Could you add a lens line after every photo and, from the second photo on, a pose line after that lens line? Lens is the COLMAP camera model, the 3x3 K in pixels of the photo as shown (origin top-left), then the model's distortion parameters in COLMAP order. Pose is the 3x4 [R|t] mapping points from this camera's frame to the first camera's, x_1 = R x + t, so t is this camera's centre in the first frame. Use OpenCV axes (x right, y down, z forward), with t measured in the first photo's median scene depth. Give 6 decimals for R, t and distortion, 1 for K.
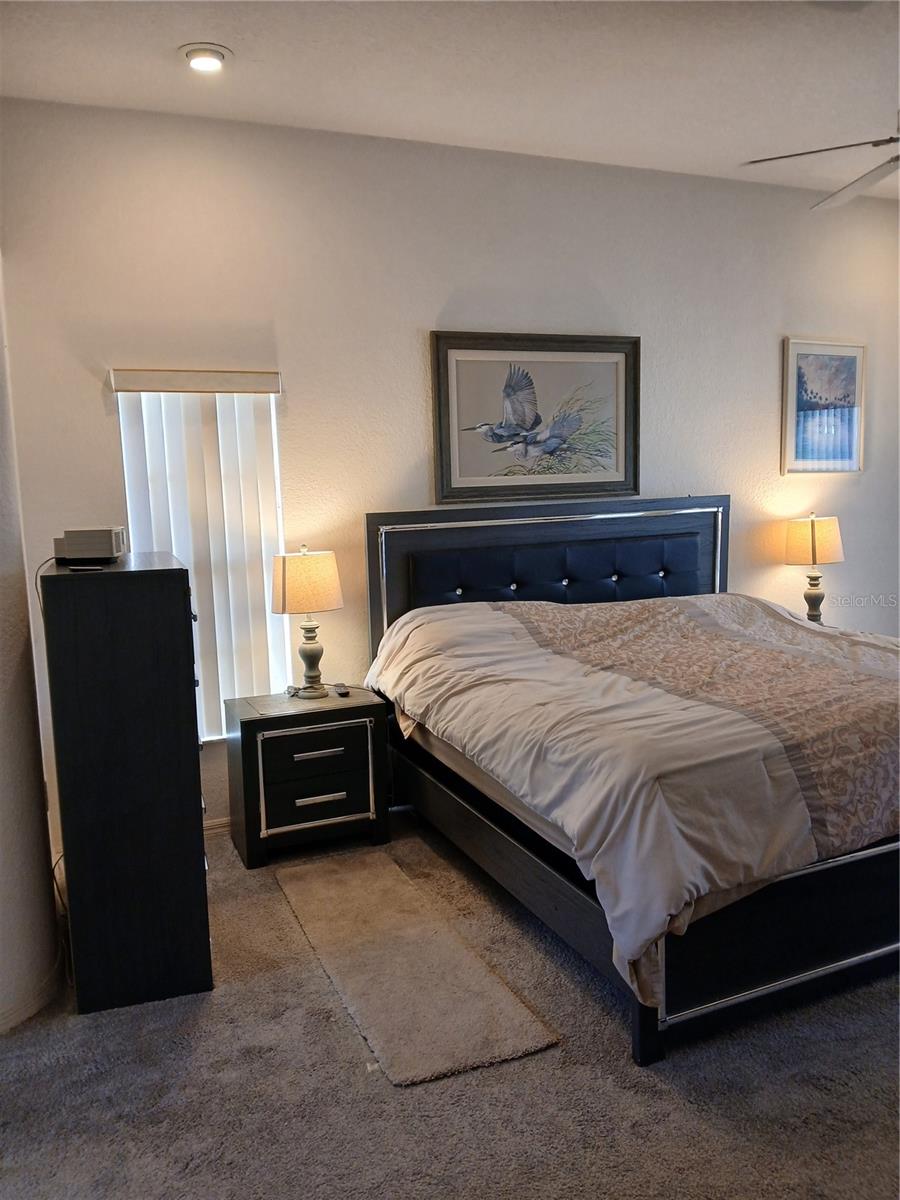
lens RADIAL K [[920.6, 0, 448.0], [0, 920.6, 611.0], [0, 0, 1]] dist [0.137412, -0.342035]
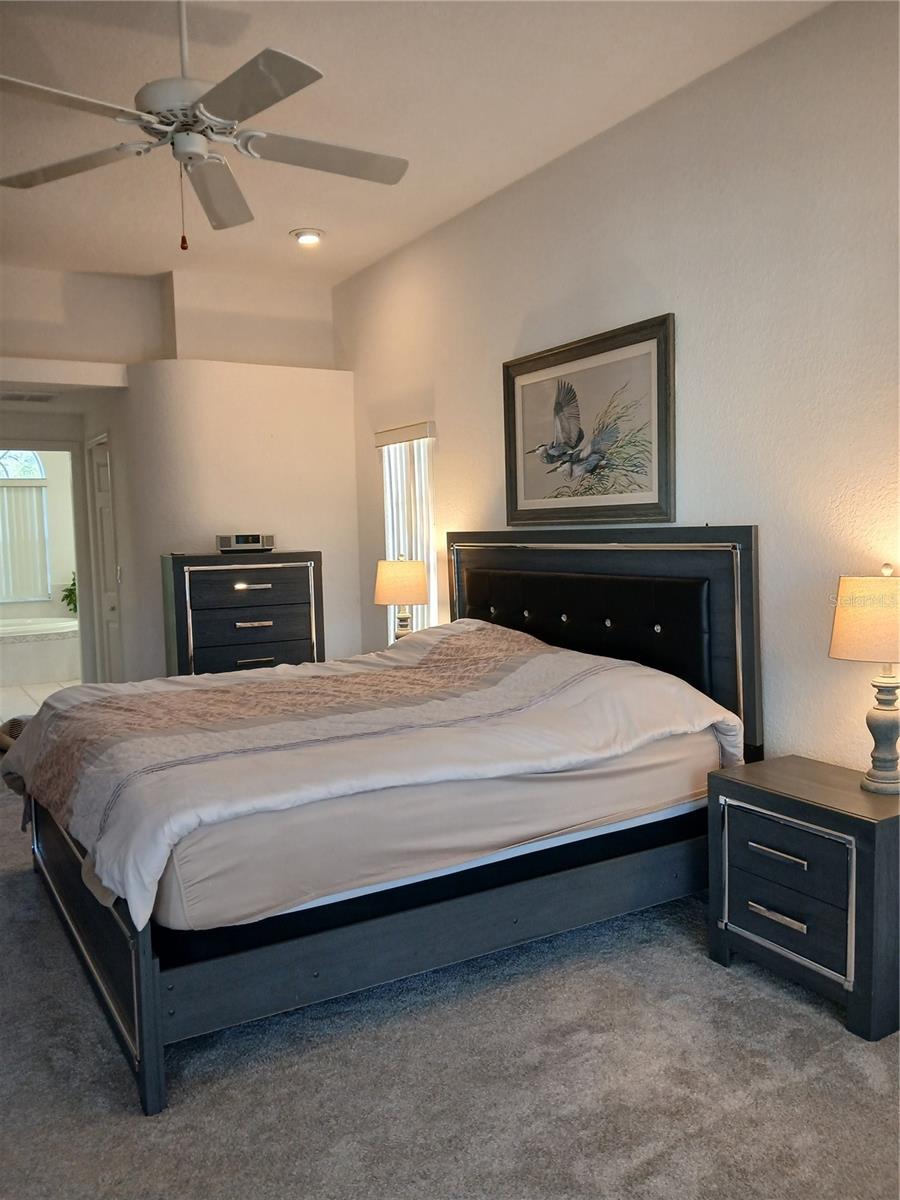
lens RADIAL K [[920.6, 0, 448.0], [0, 920.6, 611.0], [0, 0, 1]] dist [0.137412, -0.342035]
pose [[0.124405, 0.123717, -0.984488, 0.988451], [-0.113815, 0.987427, 0.109704, -0.123059], [0.985682, 0.098402, 0.136922, 0.771903]]
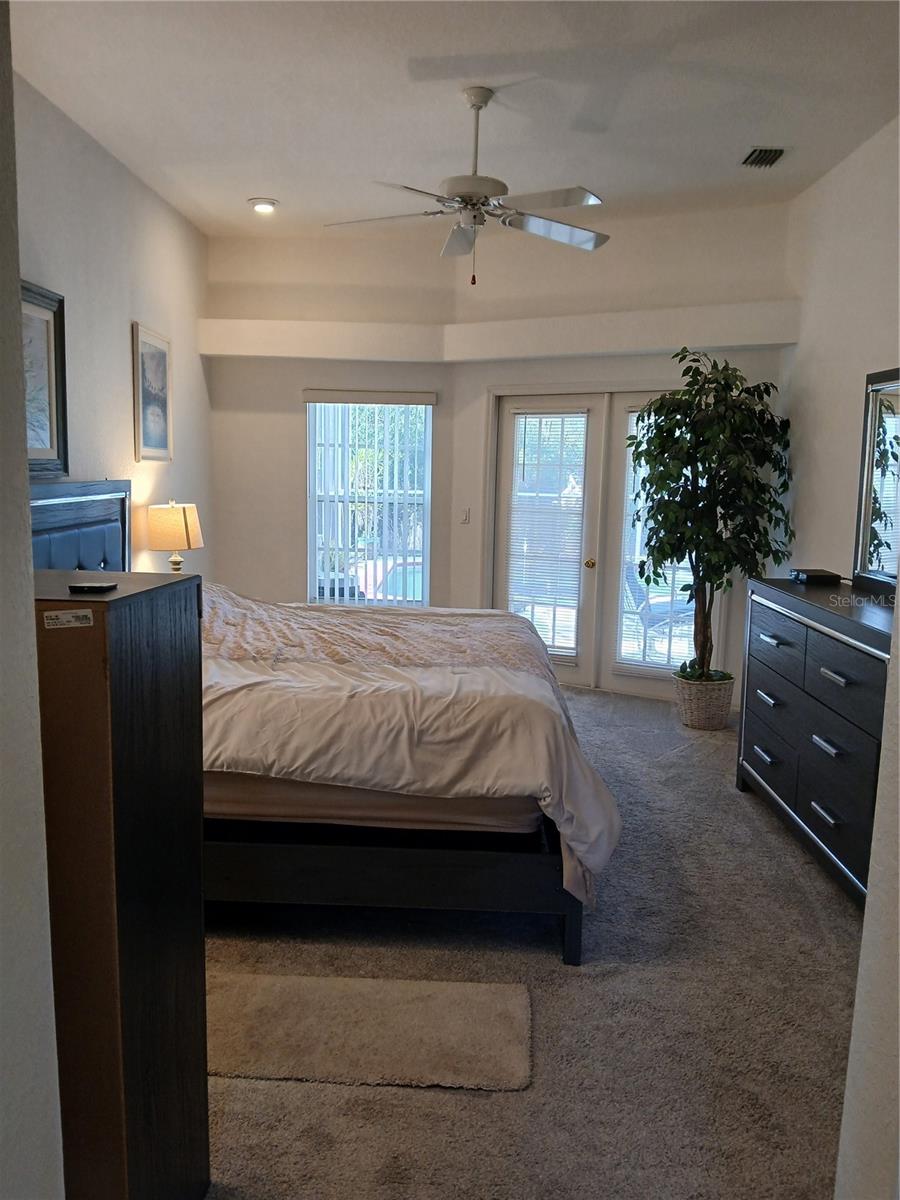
lens RADIAL K [[920.6, 0, 448.0], [0, 920.6, 611.0], [0, 0, 1]] dist [0.137412, -0.342035]
pose [[0.419074, -0.096523, 0.902807, -0.477050], [0.084346, 0.994172, 0.067139, -0.029715], [-0.904026, 0.048012, 0.424773, 0.328446]]
